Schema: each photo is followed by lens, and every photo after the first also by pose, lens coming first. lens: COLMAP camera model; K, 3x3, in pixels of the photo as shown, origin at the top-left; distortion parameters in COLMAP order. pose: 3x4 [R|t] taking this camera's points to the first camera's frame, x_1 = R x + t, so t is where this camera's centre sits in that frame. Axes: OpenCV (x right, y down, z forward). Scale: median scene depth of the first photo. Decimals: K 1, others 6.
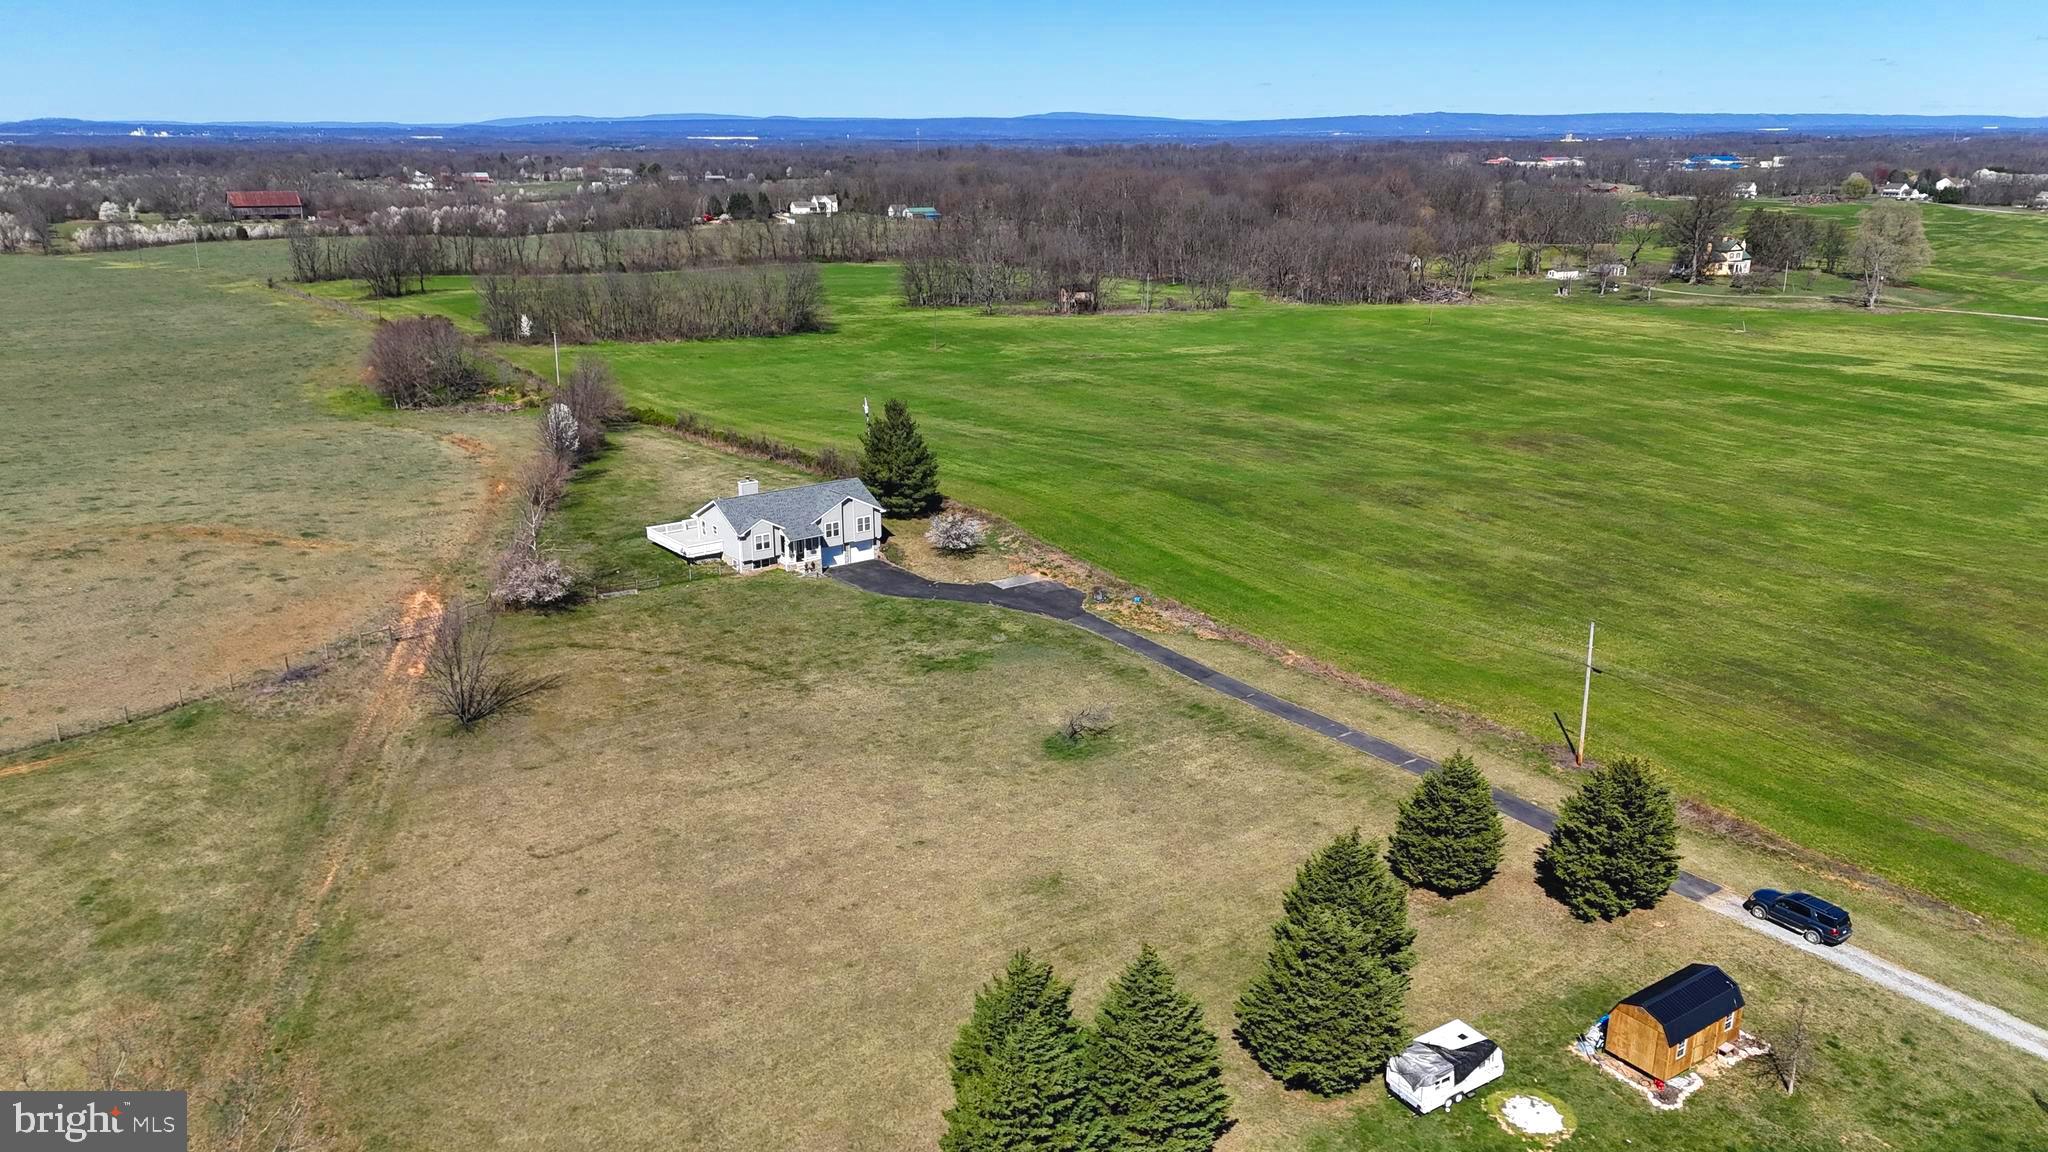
lens RADIAL K [[1478.3, 0, 1024.0], [0, 1478.3, 576.0], [0, 0, 1]] dist [0.093013, -0.078422]
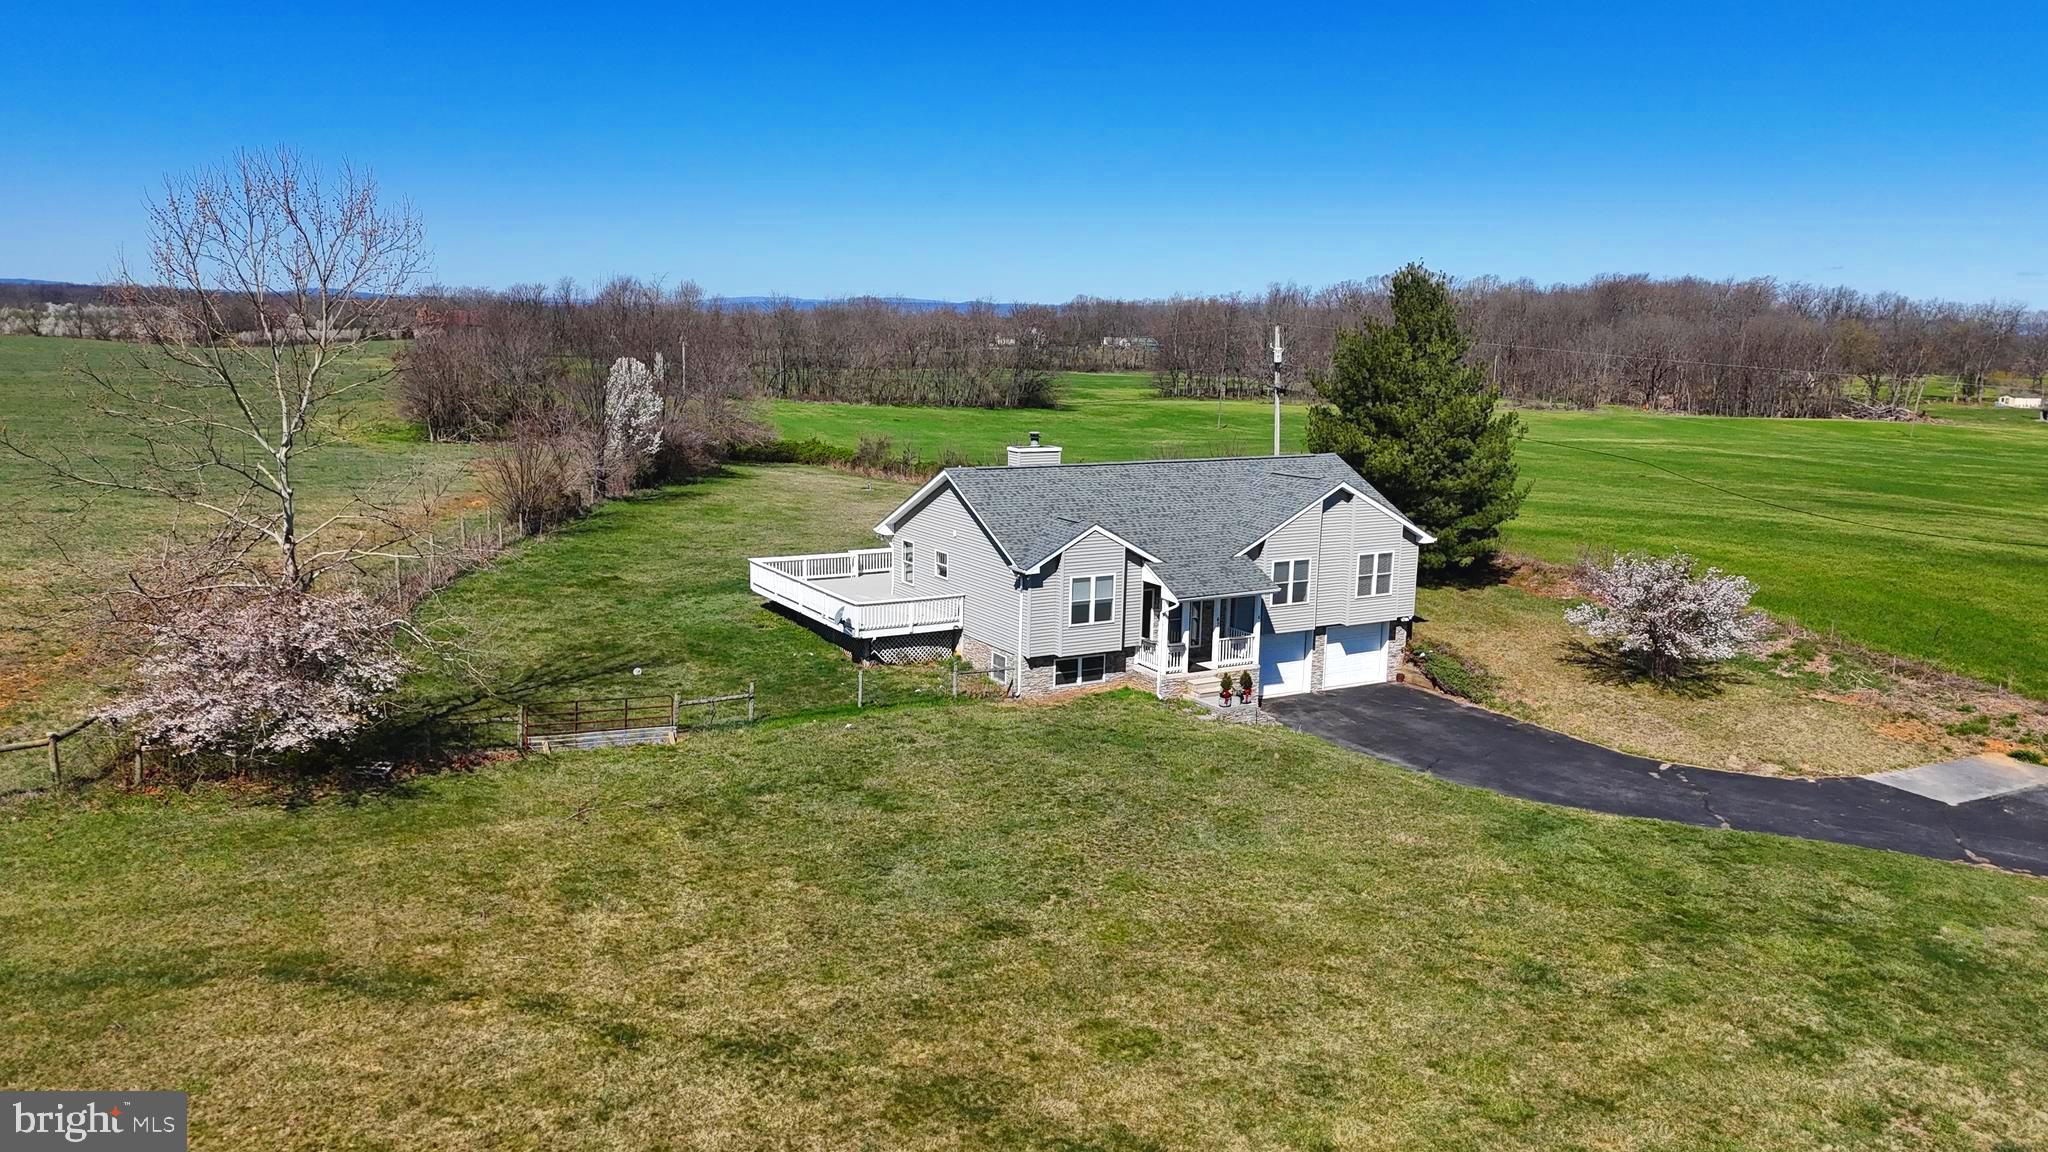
lens RADIAL K [[1478.3, 0, 1024.0], [0, 1478.3, 576.0], [0, 0, 1]] dist [0.093013, -0.078422]
pose [[0.992328, 0.044757, -0.115243, -0.156691], [-0.057838, 0.991935, -0.112785, 0.008338], [0.109266, 0.118585, 0.986914, 0.698783]]
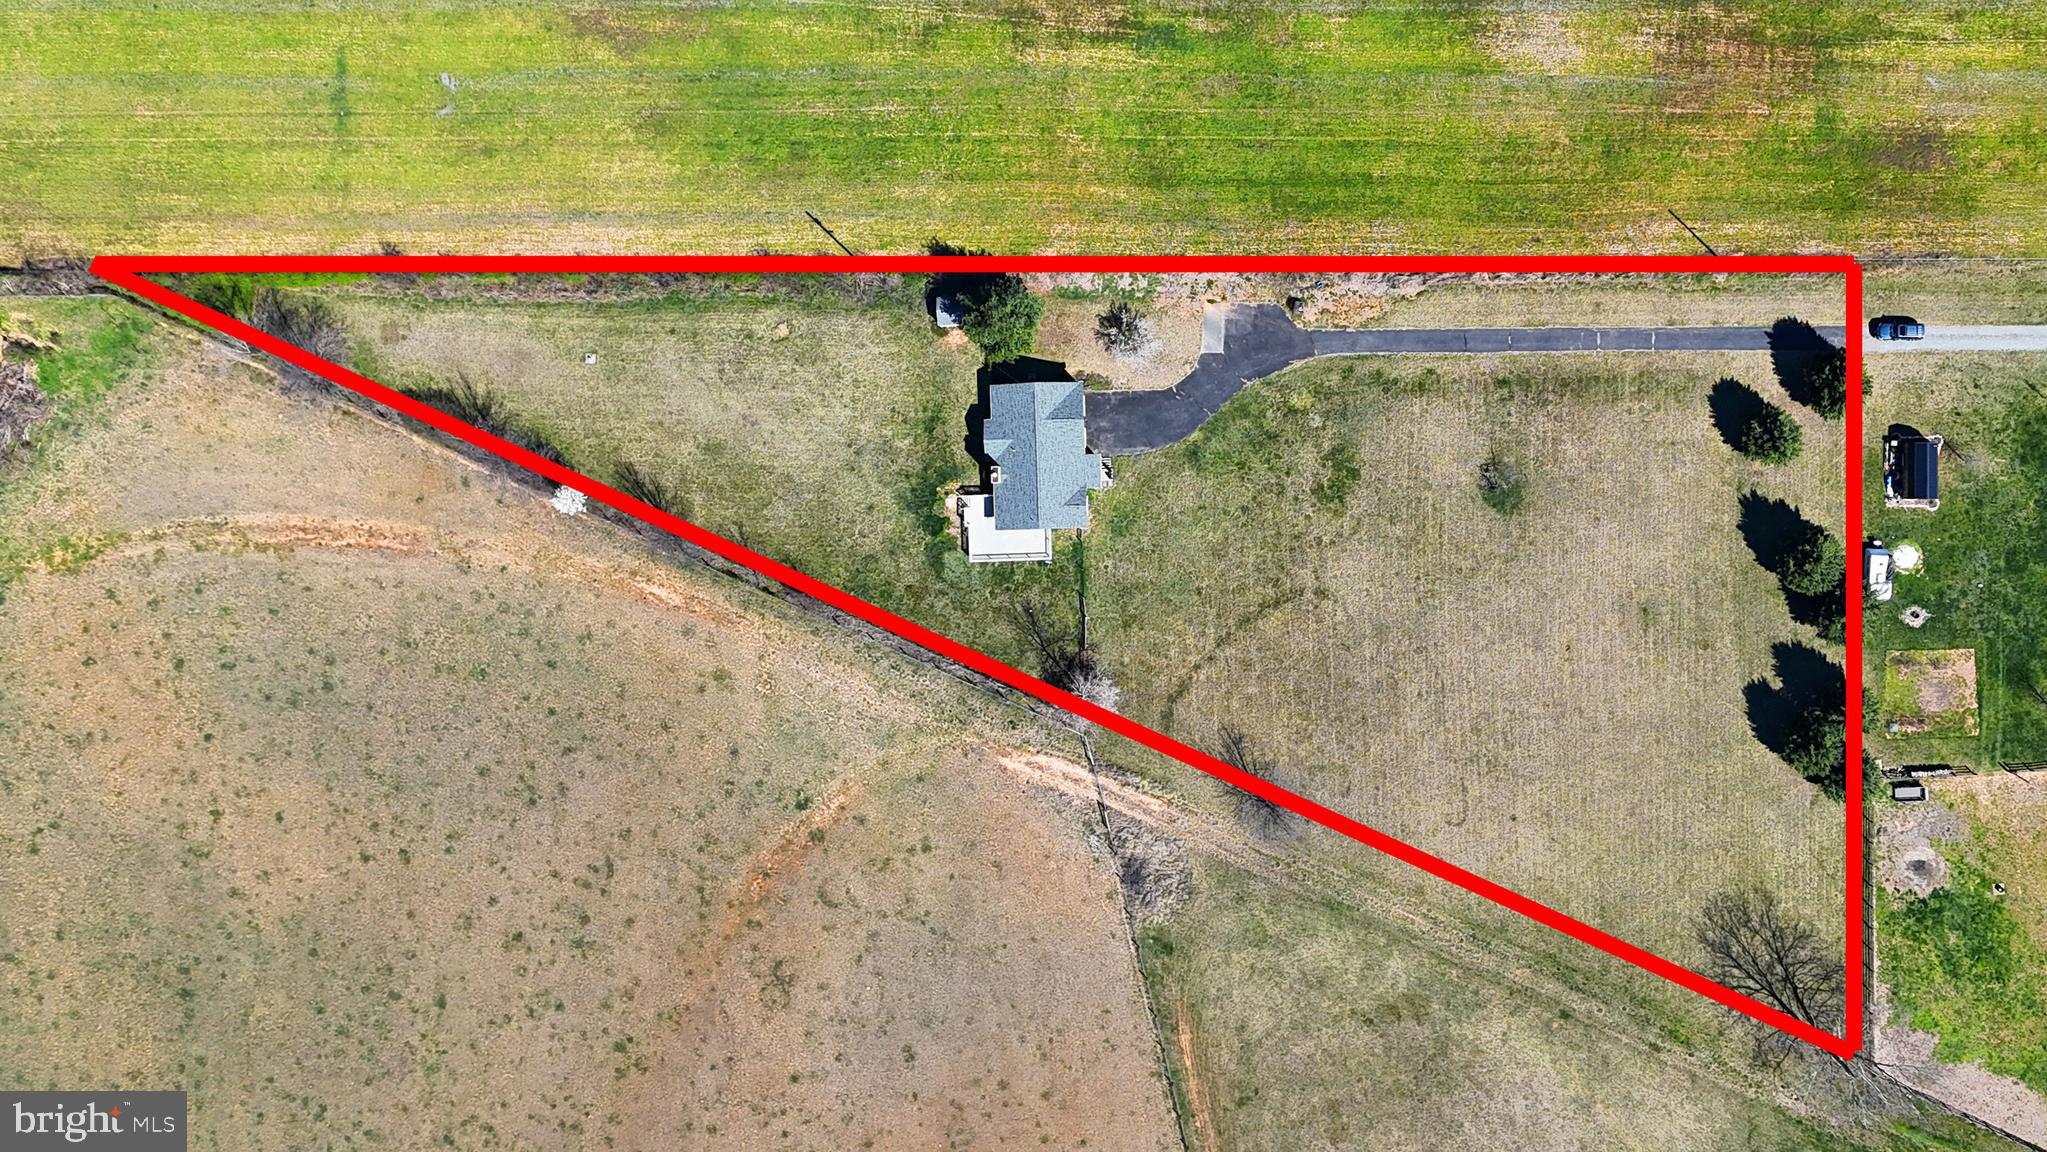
lens RADIAL K [[1477.6, 0, 1023.5], [0, 1477.6, 576.0], [0, 0, 1]] dist [0.093013, -0.078422]
pose [[0.583816, -0.811856, 0.007023, -0.263007], [0.249609, 0.187714, 0.949978, -1.135803], [-0.772564, -0.552859, 0.312237, 0.655543]]
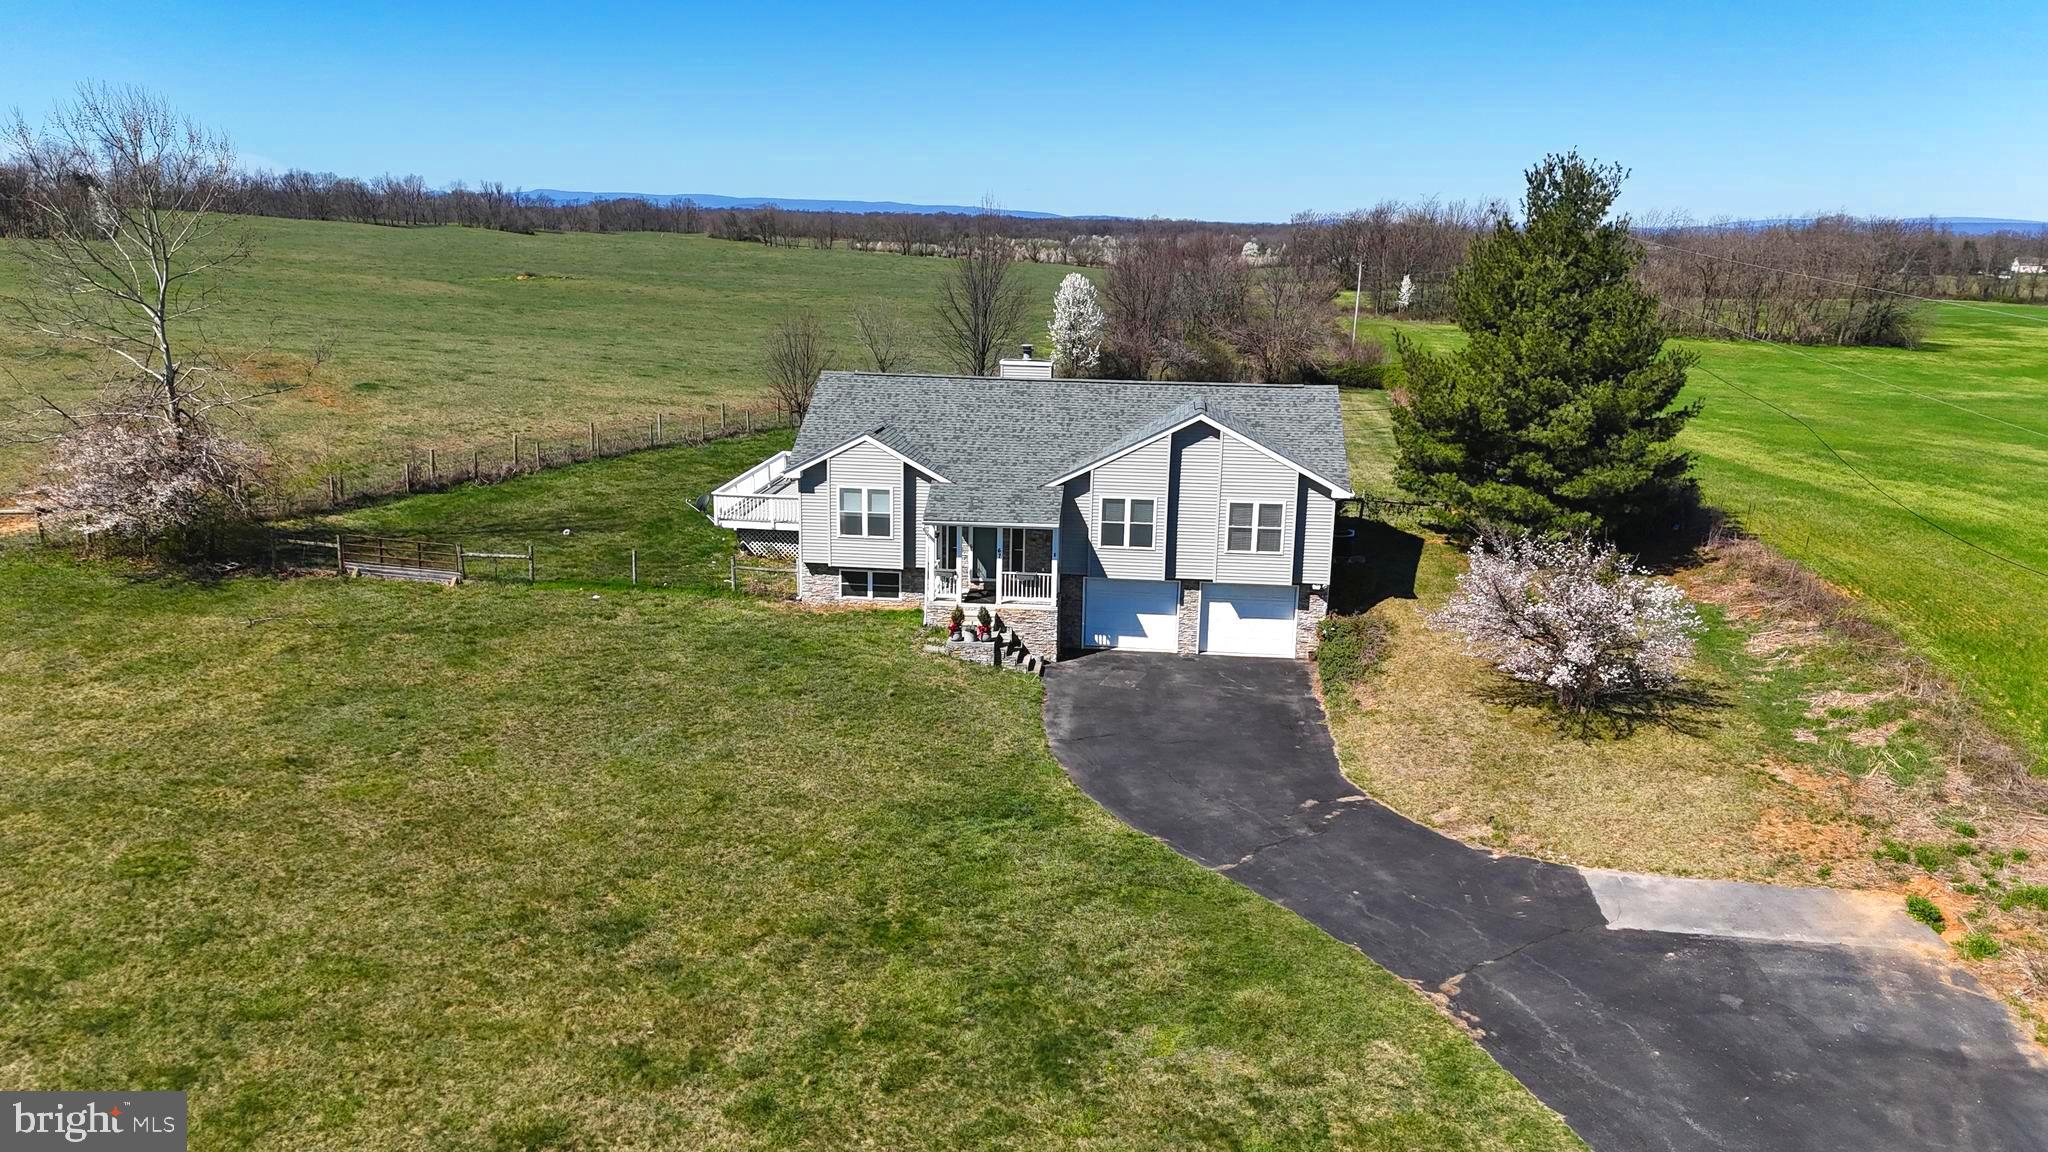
lens RADIAL K [[1478.3, 0, 1024.0], [0, 1478.3, 576.0], [0, 0, 1]] dist [0.093013, -0.078422]
pose [[0.732233, 0.173629, -0.658549, 0.050276], [-0.214062, 0.976626, 0.019478, -0.023188], [0.646538, 0.126708, 0.752285, 0.804088]]
